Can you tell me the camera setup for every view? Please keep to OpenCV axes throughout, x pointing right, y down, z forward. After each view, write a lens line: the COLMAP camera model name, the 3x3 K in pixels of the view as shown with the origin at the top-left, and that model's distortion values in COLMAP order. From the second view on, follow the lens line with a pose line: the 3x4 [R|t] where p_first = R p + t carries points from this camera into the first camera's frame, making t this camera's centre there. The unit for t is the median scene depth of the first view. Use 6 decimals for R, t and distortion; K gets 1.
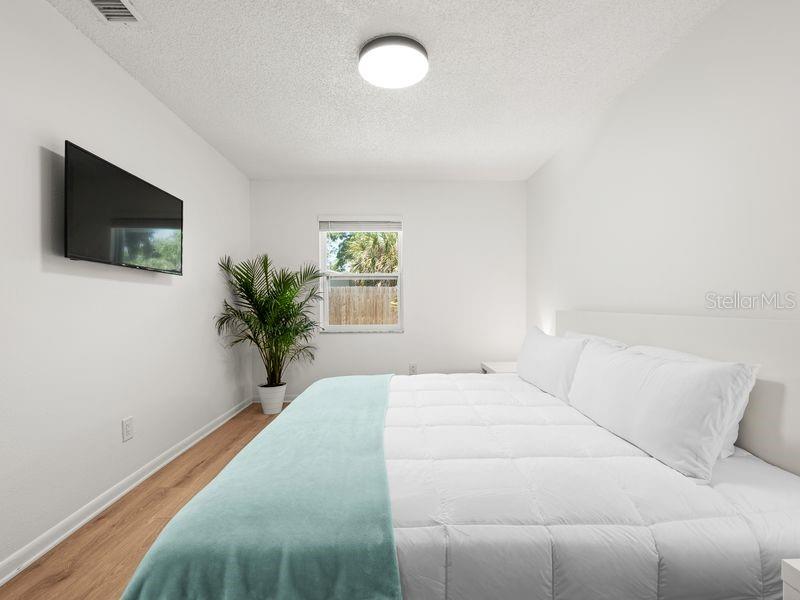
lens RADIAL K [[358.4, 0, 401.9], [0, 358.4, 303.4], [0, 0, 1]] dist [0.001079, -0.000007]
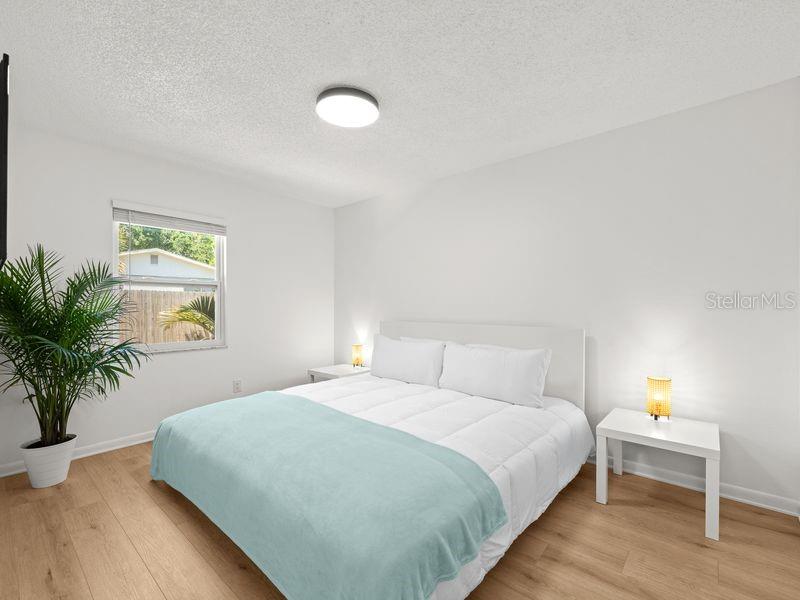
lens RADIAL K [[358.4, 0, 397.0], [0, 358.4, 303.2], [0, 0, 1]] dist [0.001079, -0.000007]
pose [[0.697773, 0.007101, 0.716284, -0.411540], [0.000823, 0.999942, -0.010715, -0.025546], [-0.716319, 0.008066, 0.697727, 0.063571]]
